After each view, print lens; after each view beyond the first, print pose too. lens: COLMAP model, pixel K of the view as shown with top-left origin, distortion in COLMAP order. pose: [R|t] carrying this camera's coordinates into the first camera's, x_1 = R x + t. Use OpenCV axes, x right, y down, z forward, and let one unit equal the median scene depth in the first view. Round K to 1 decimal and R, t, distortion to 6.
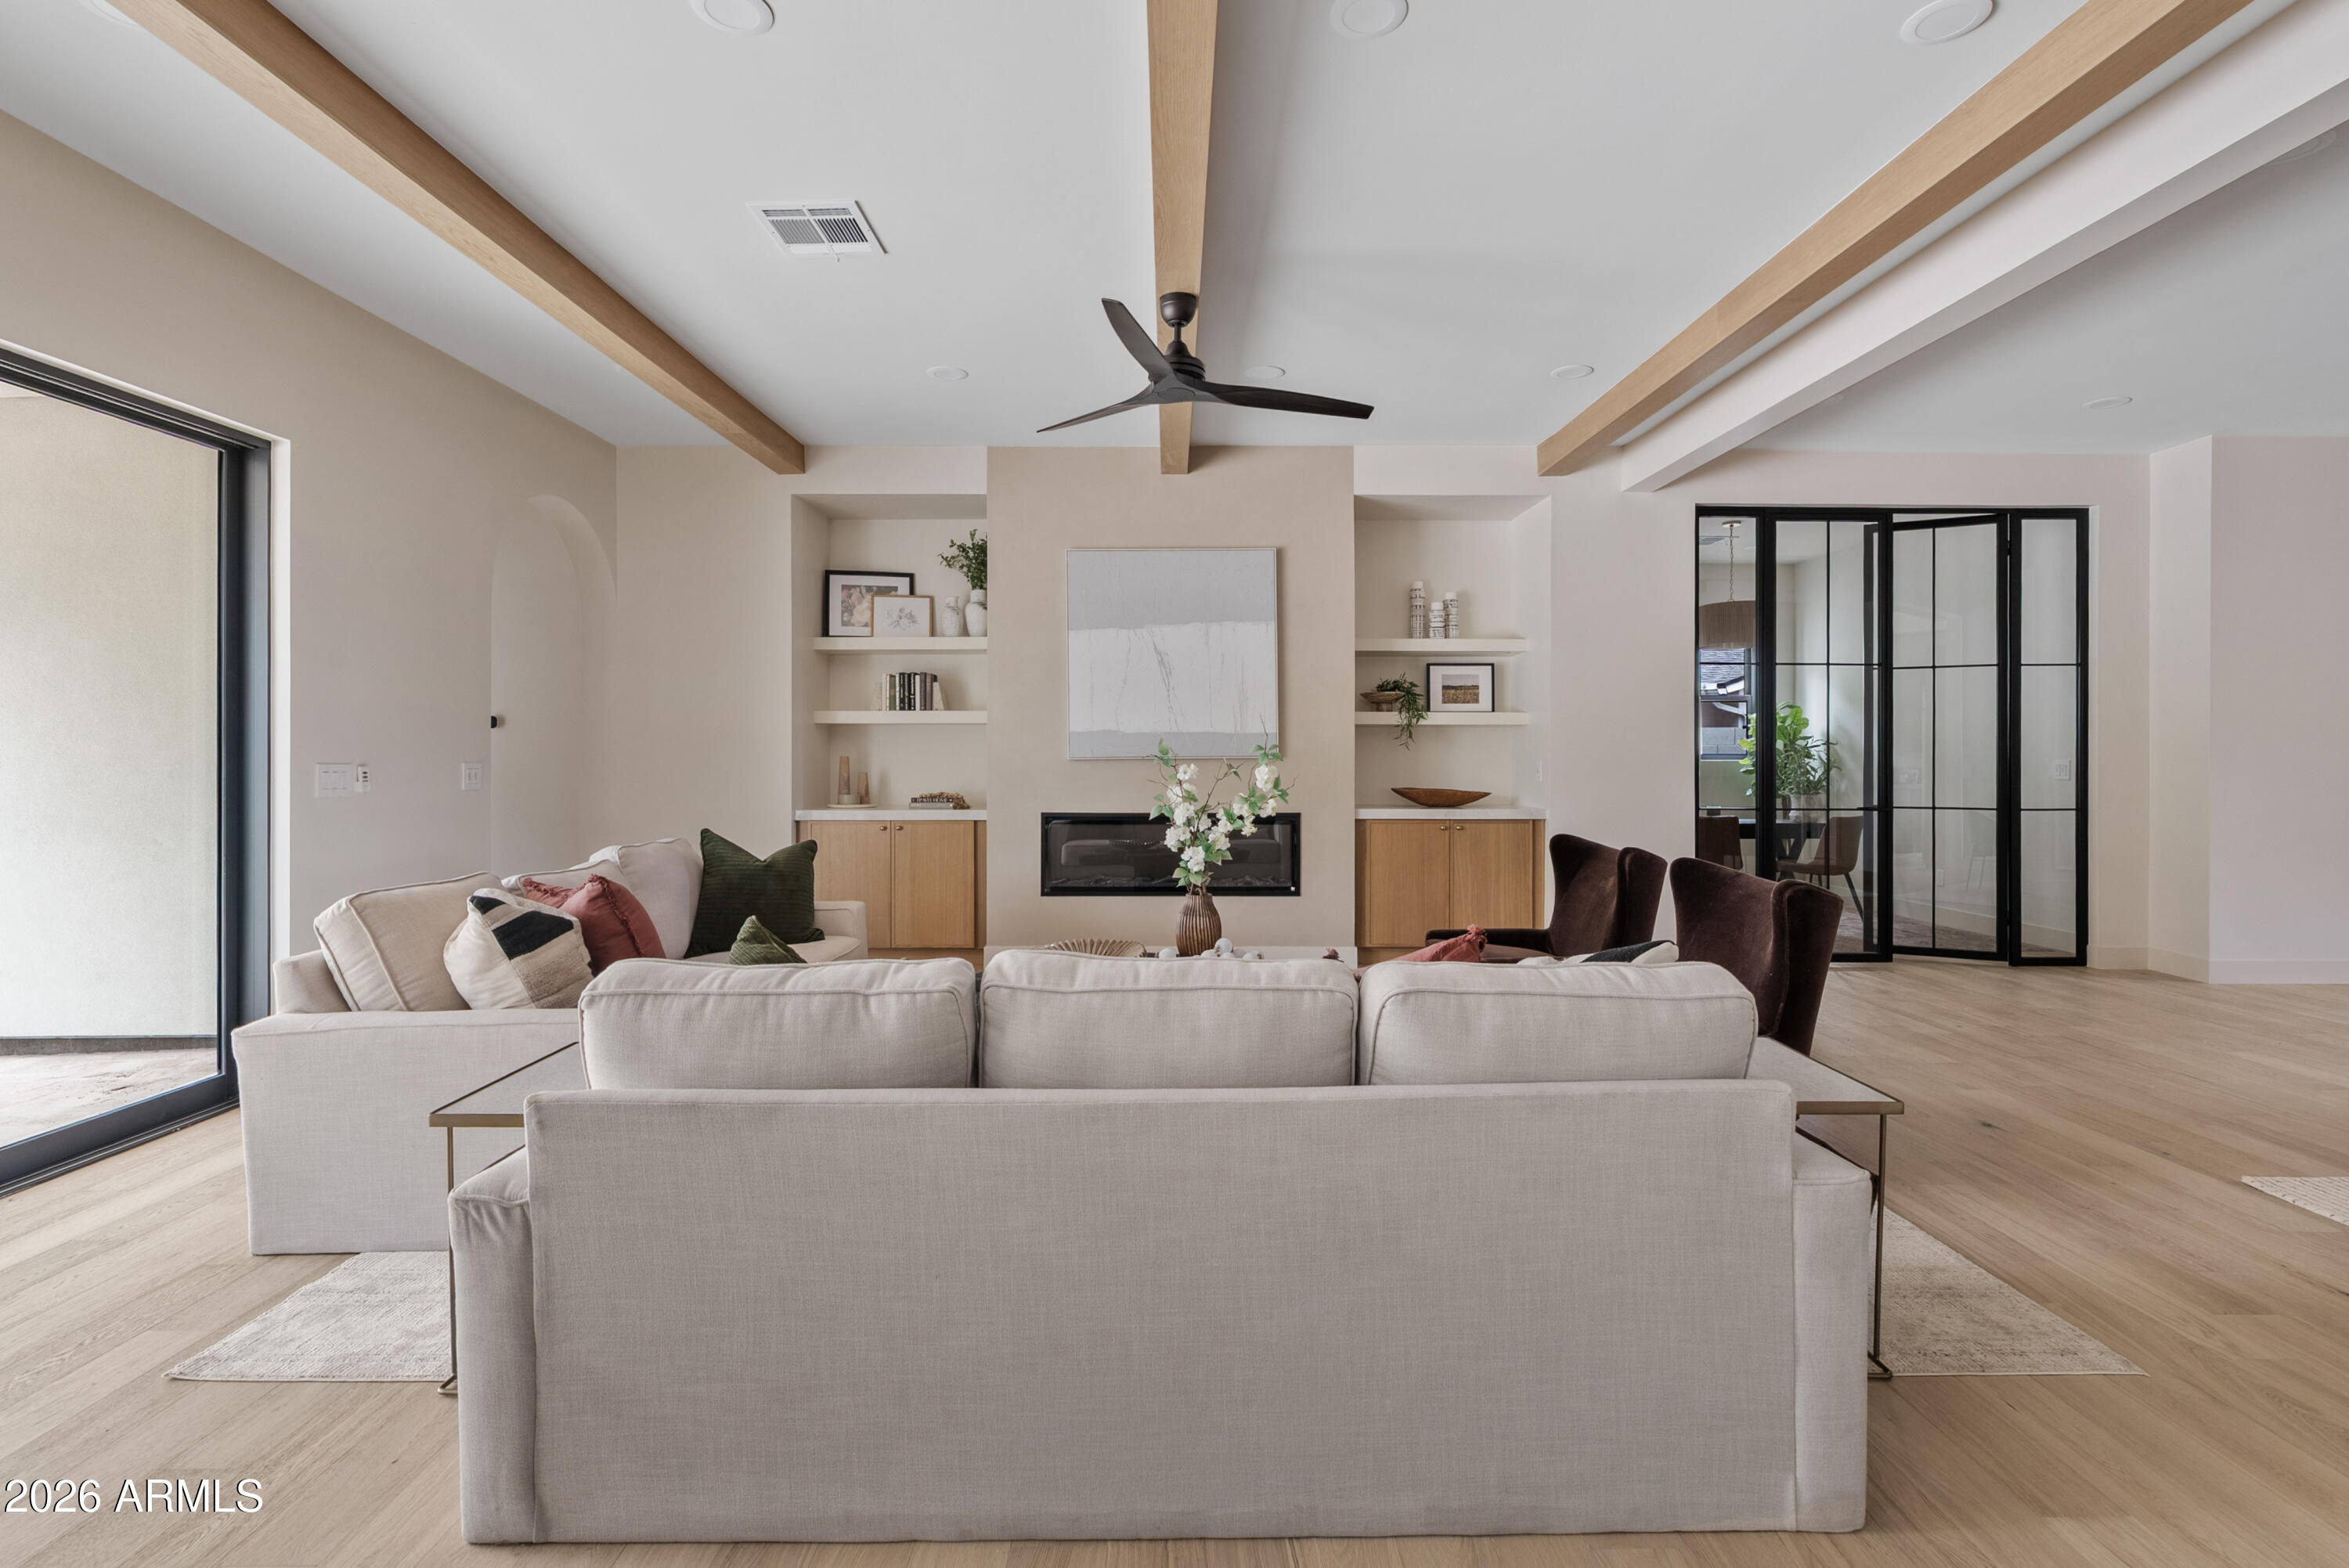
lens RADIAL K [[1066.2, 0, 1177.0], [0, 1066.2, 759.4], [0, 0, 1]] dist [-0.013766, 0.004522]
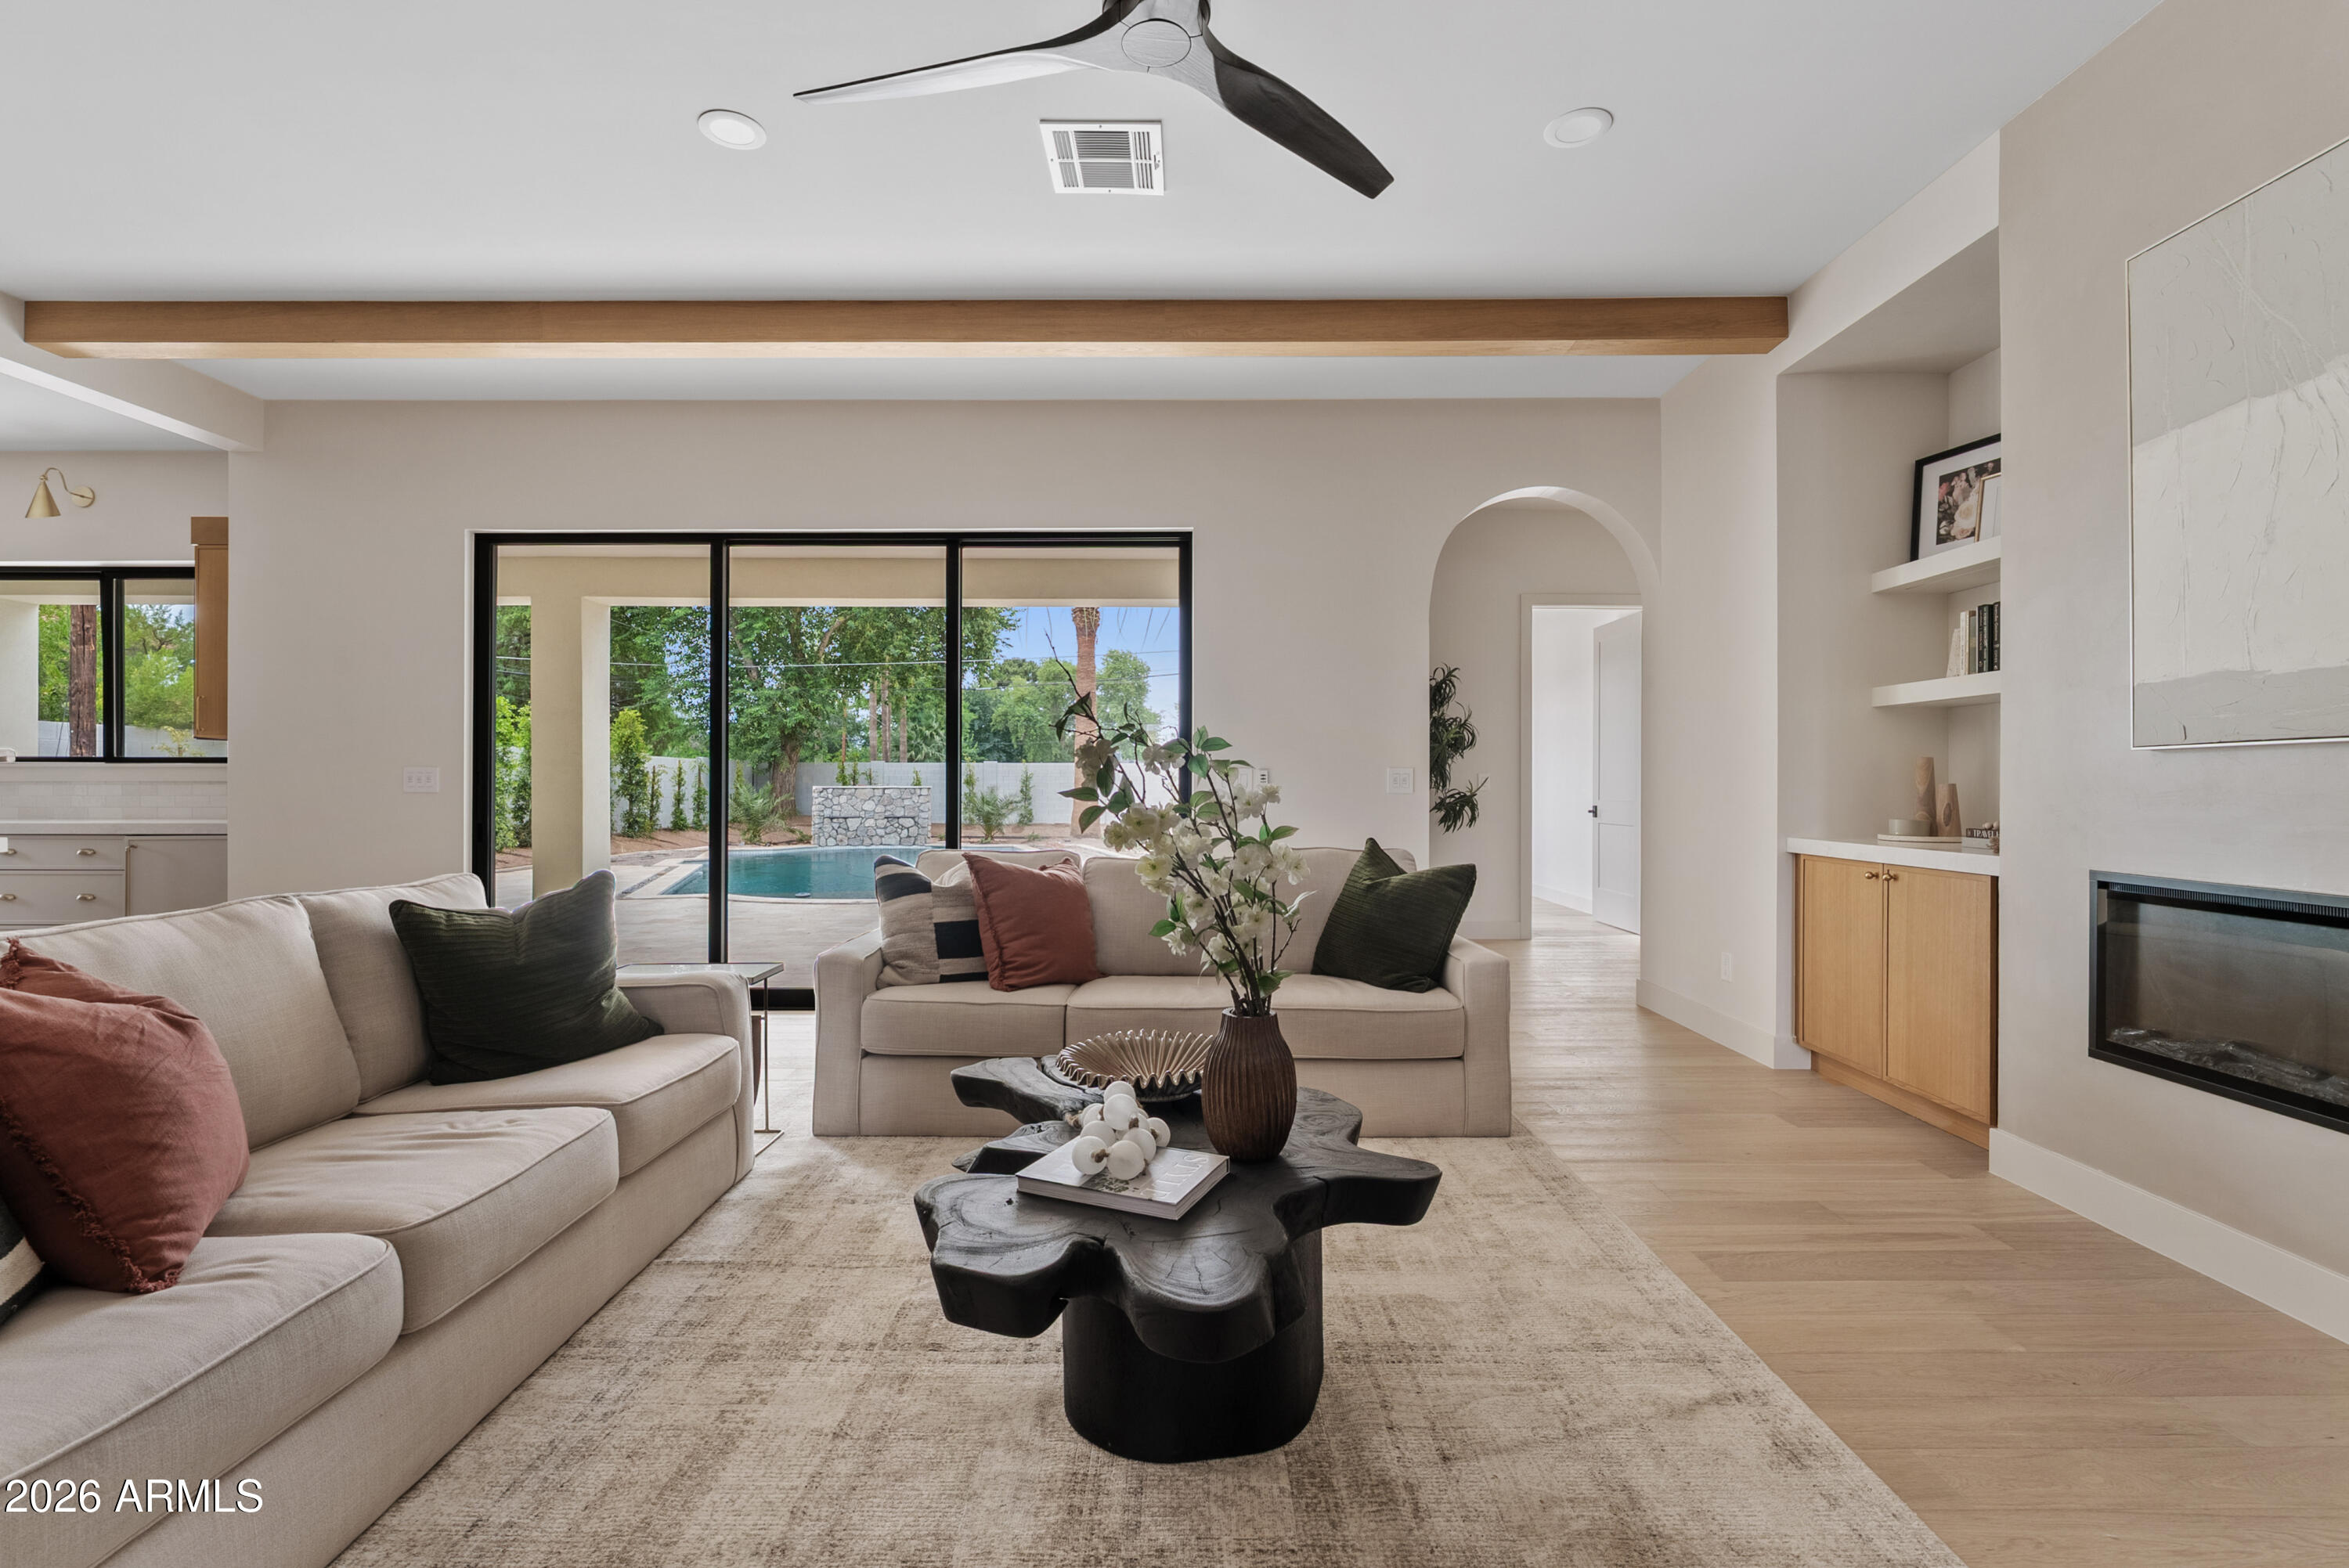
lens RADIAL K [[1066.2, 0, 1166.7], [0, 1066.2, 784.1], [0, 0, 1]] dist [-0.013766, 0.004522]
pose [[-0.010084, 0.001902, -0.999947, 0.316975], [-0.004322, 0.999989, 0.001946, 0.013769], [0.999940, 0.004342, -0.010076, 0.605539]]
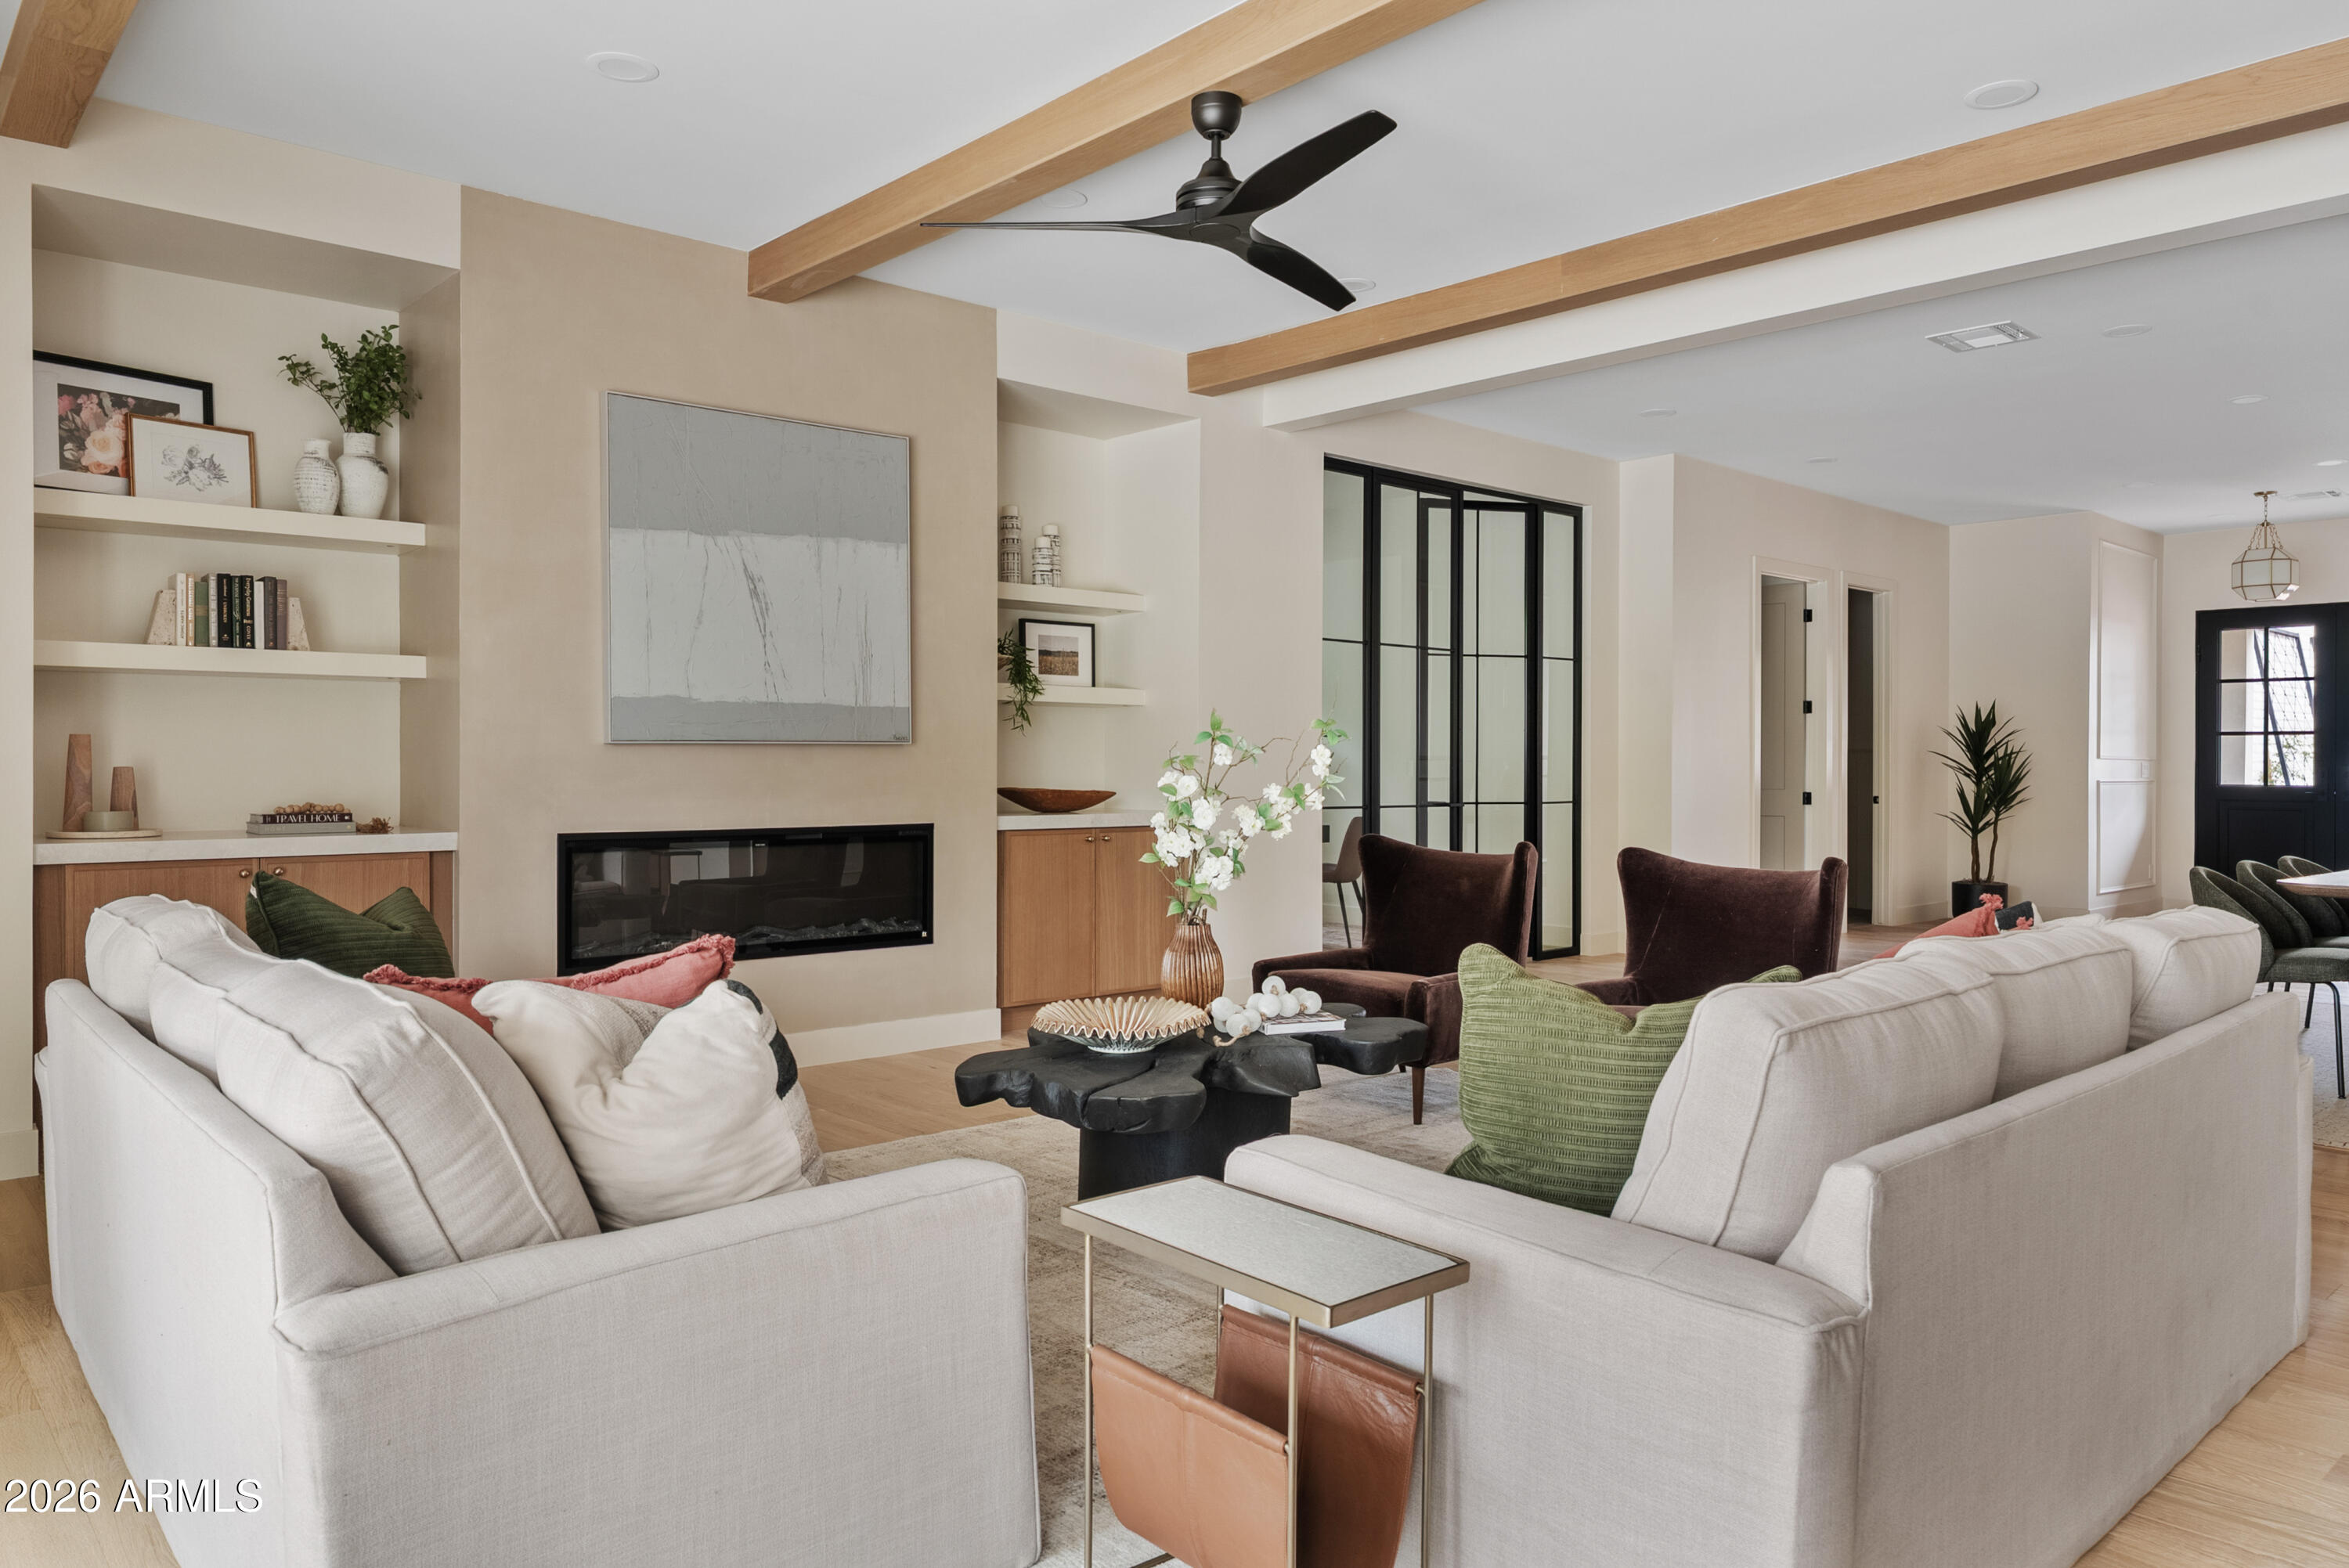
lens RADIAL K [[1557.7, 0, 1168.6], [0, 1557.7, 768.7], [0, 0, 1]] dist [-0.005397, 0.001761]
pose [[0.750909, -0.000998, 0.660405, -0.432794], [-0.000669, 0.999997, 0.002272, 0.011734], [-0.660406, -0.002148, 0.750906, 0.135426]]
